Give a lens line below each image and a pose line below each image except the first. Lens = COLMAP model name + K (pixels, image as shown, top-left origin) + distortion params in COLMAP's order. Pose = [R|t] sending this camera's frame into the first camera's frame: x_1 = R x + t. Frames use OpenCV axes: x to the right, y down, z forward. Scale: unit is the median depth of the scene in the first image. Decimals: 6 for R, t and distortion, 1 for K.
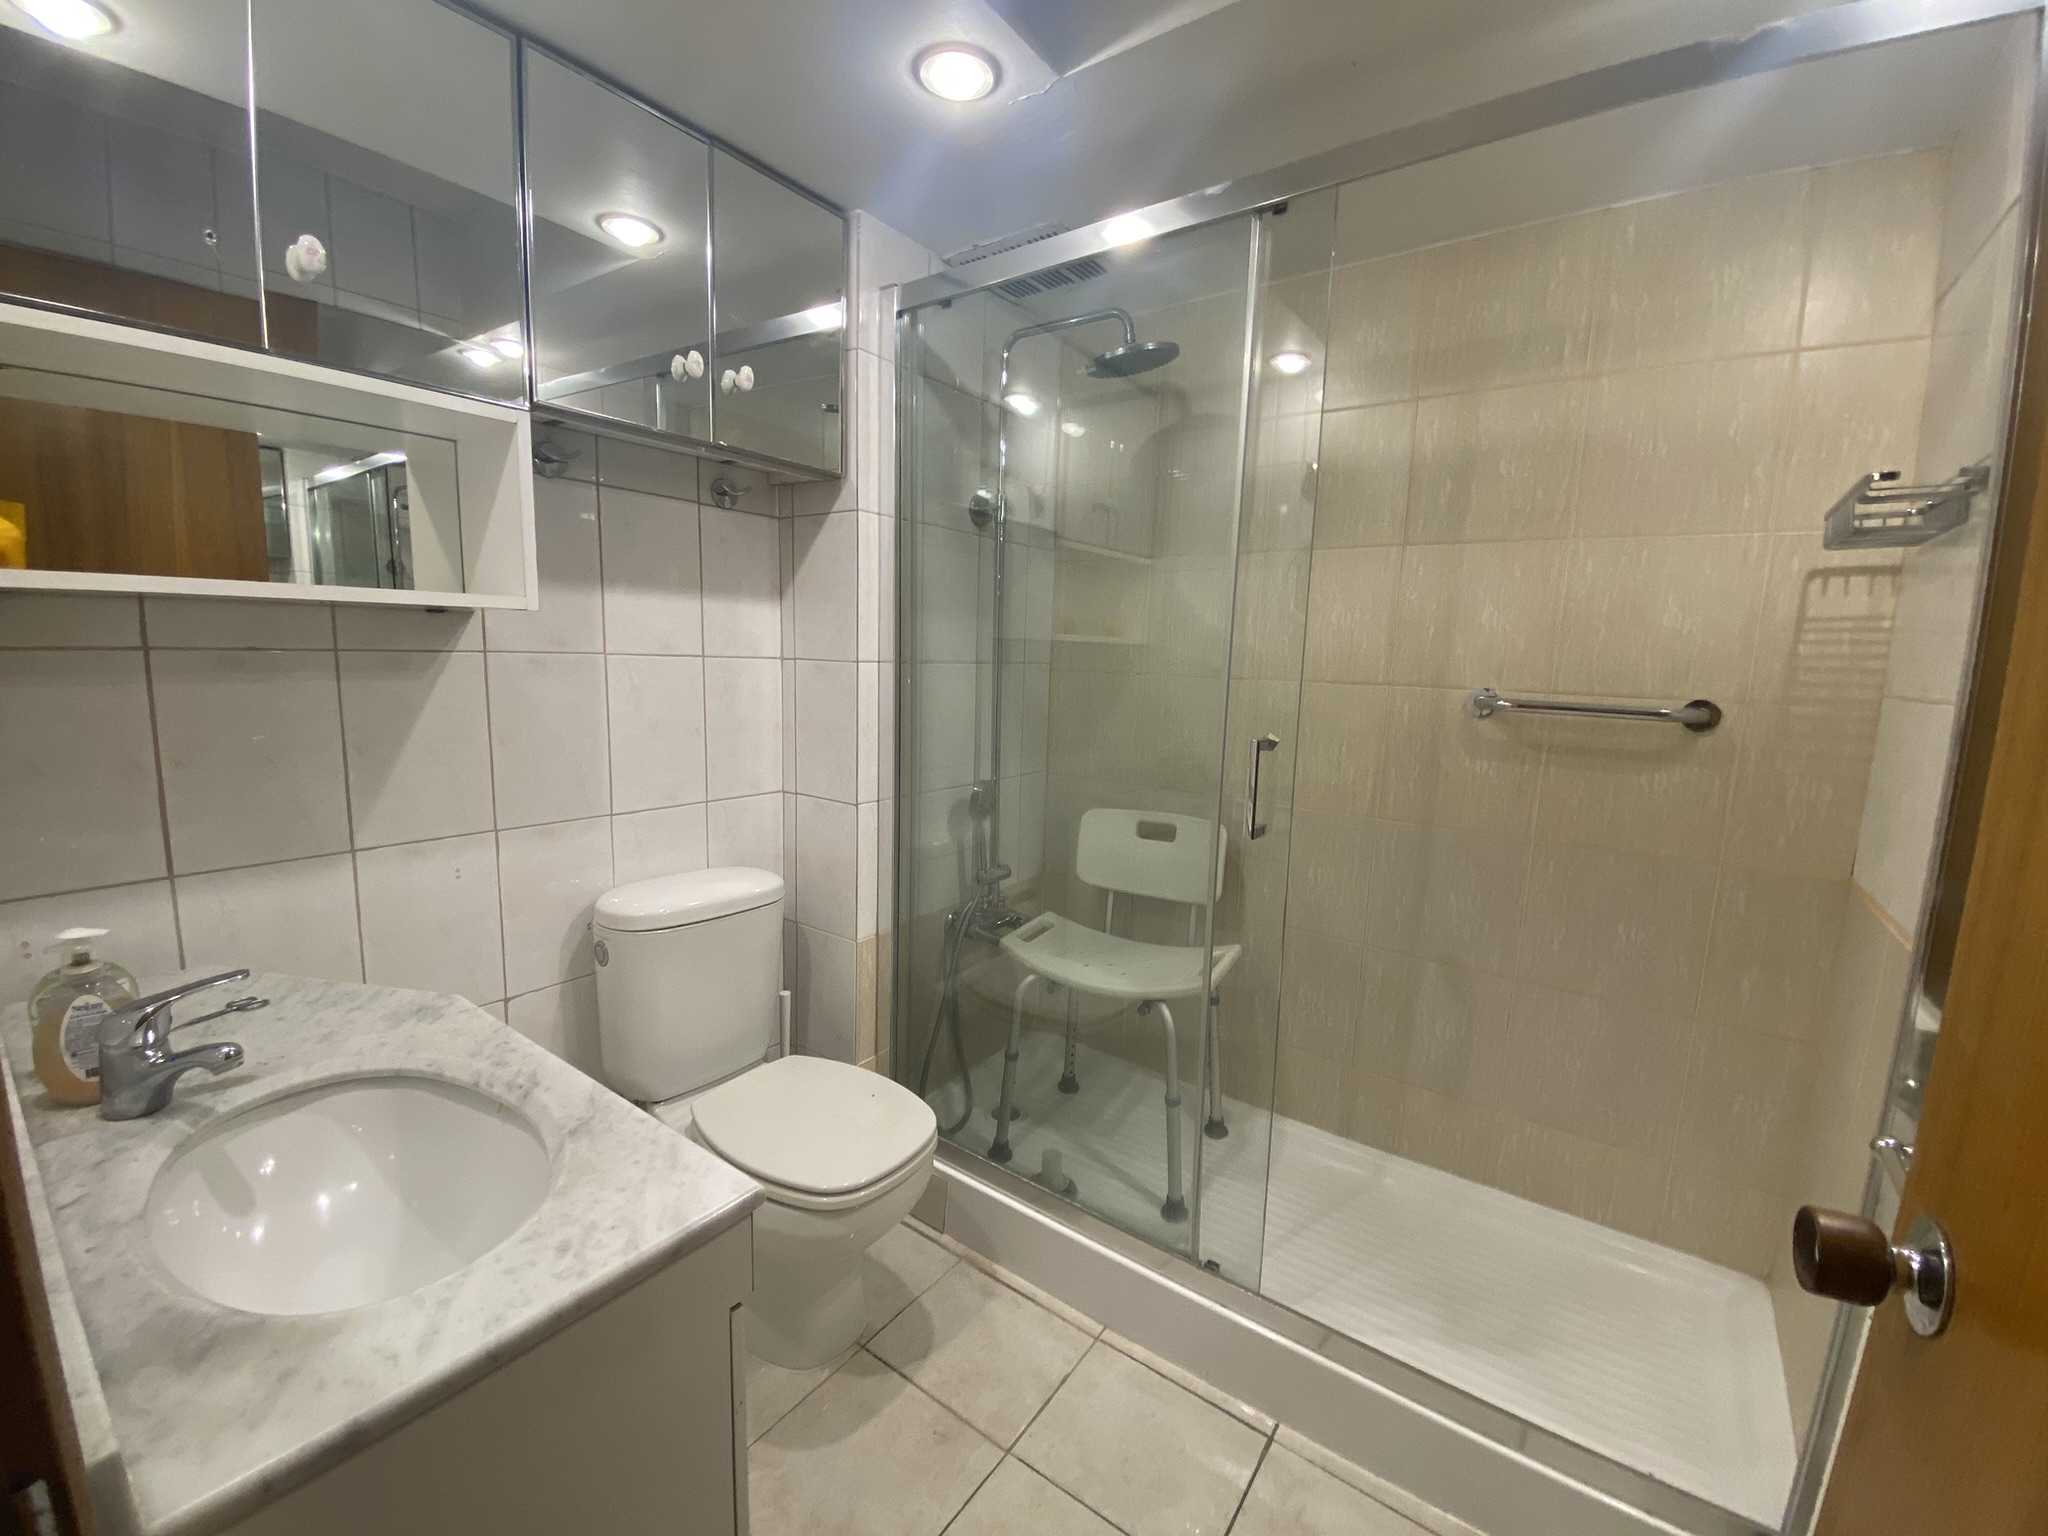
lens RADIAL K [[837.1, 0, 1024.8], [0, 837.1, 772.7], [0, 0, 1]] dist [0.020668, -0.018761]
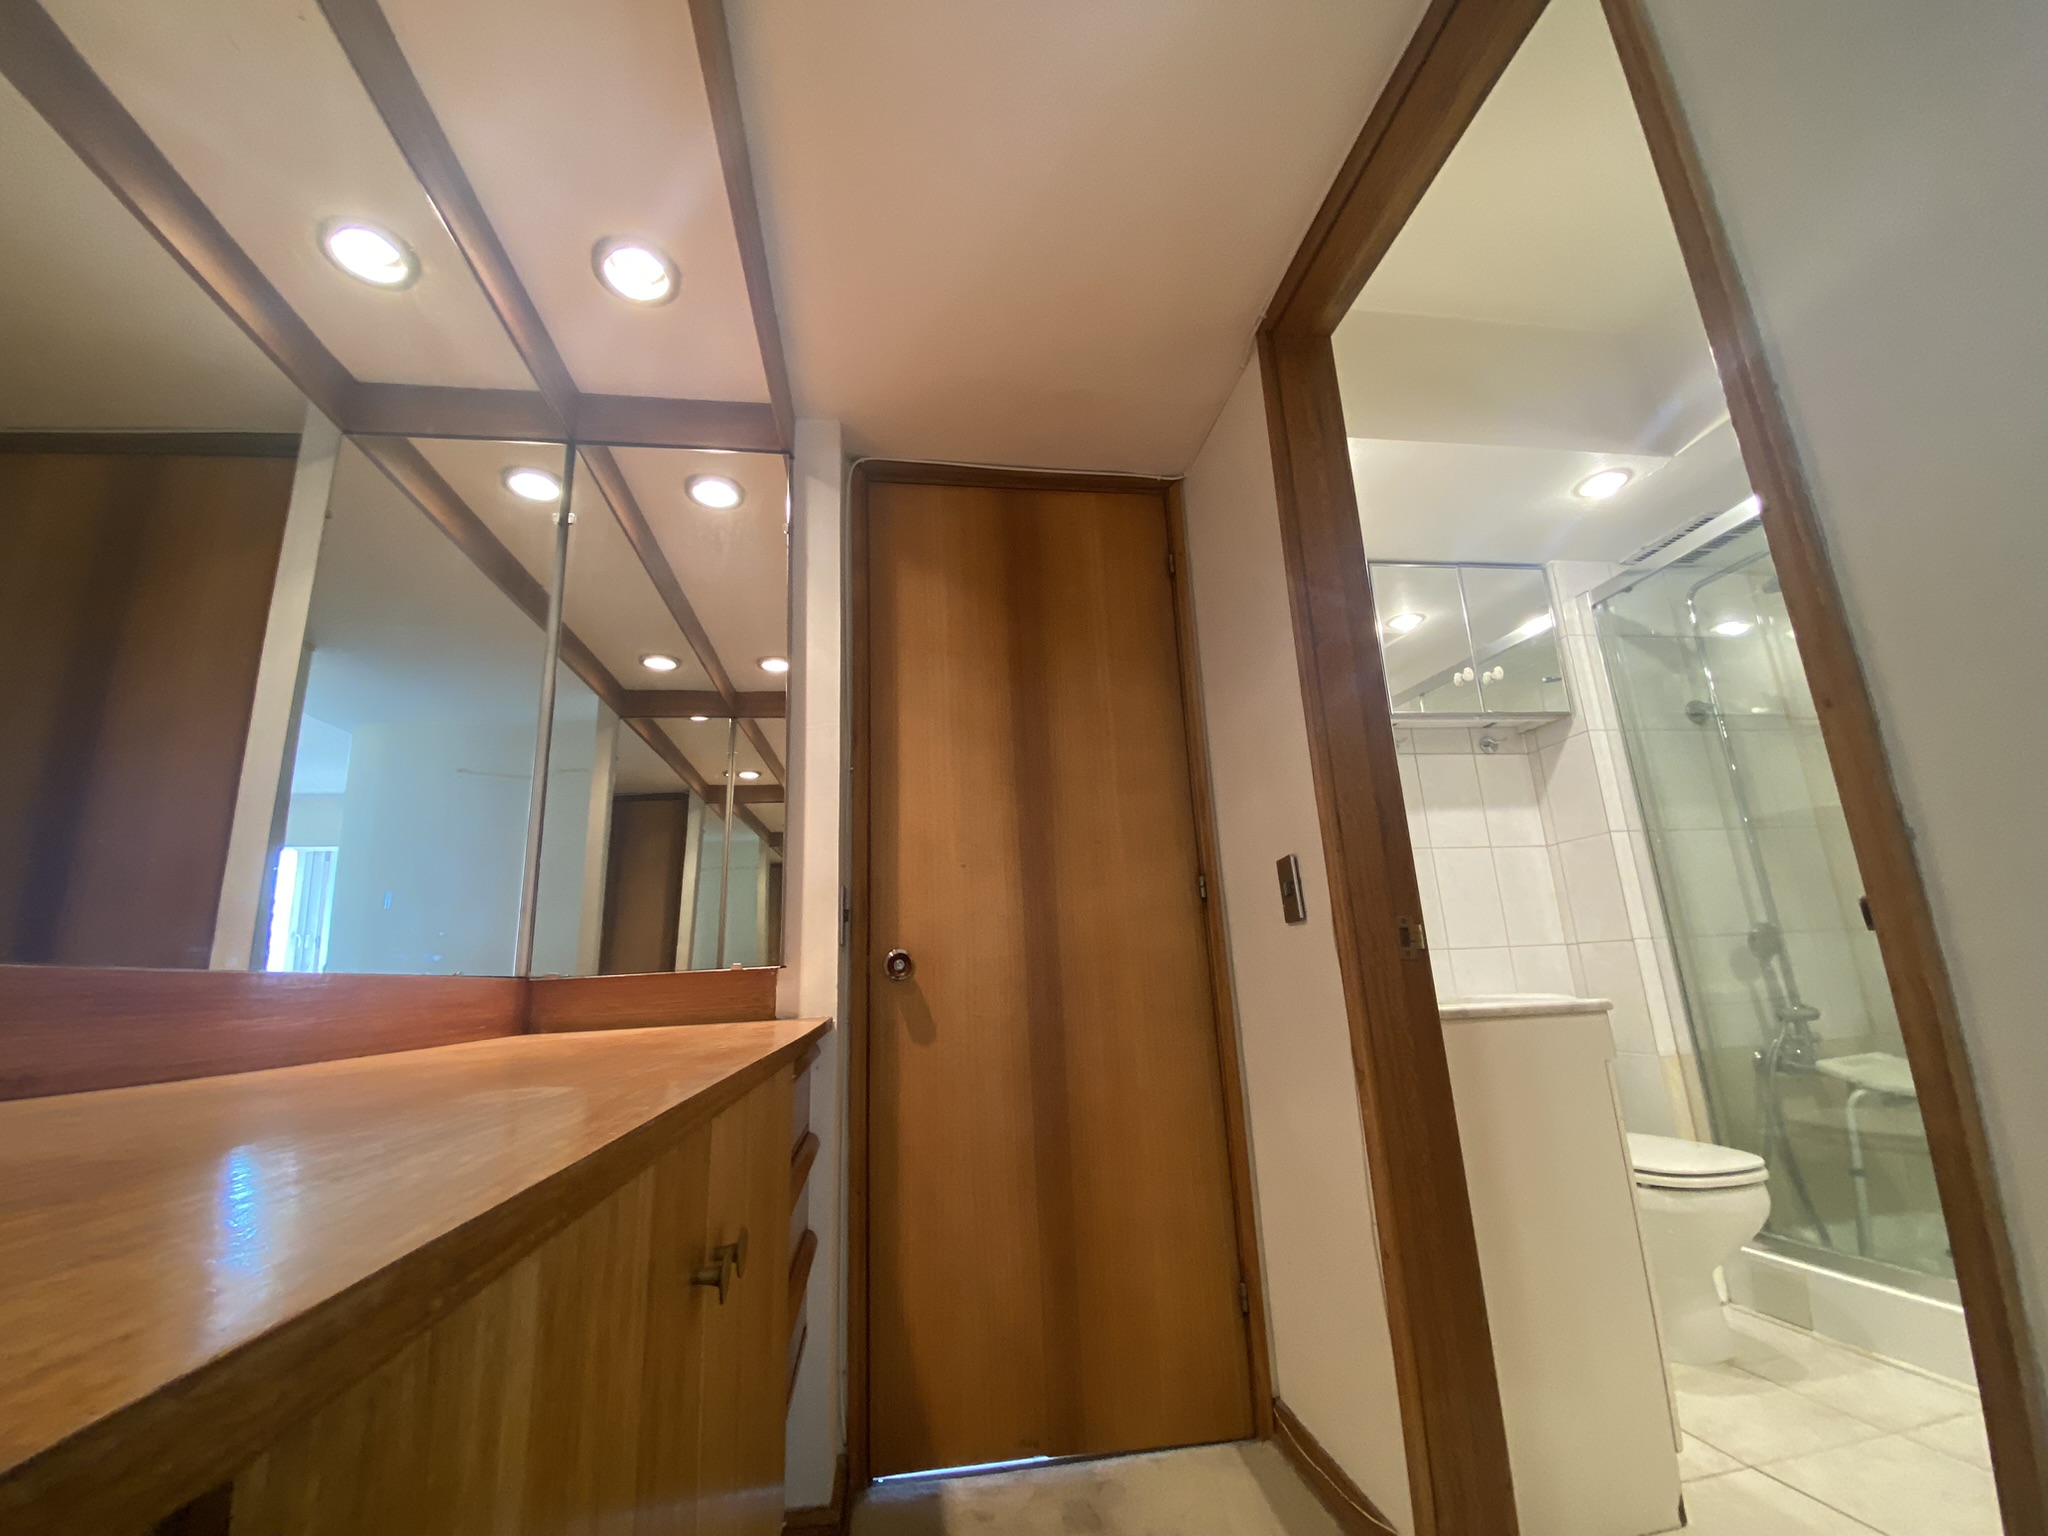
lens RADIAL K [[837.1, 0, 1024.8], [0, 837.1, 772.7], [0, 0, 1]] dist [0.020668, -0.018761]
pose [[0.701304, -0.234399, -0.673224, 0.077908], [-0.030637, 0.933612, -0.356974, 0.288517], [0.712204, 0.270972, 0.647564, -0.591393]]
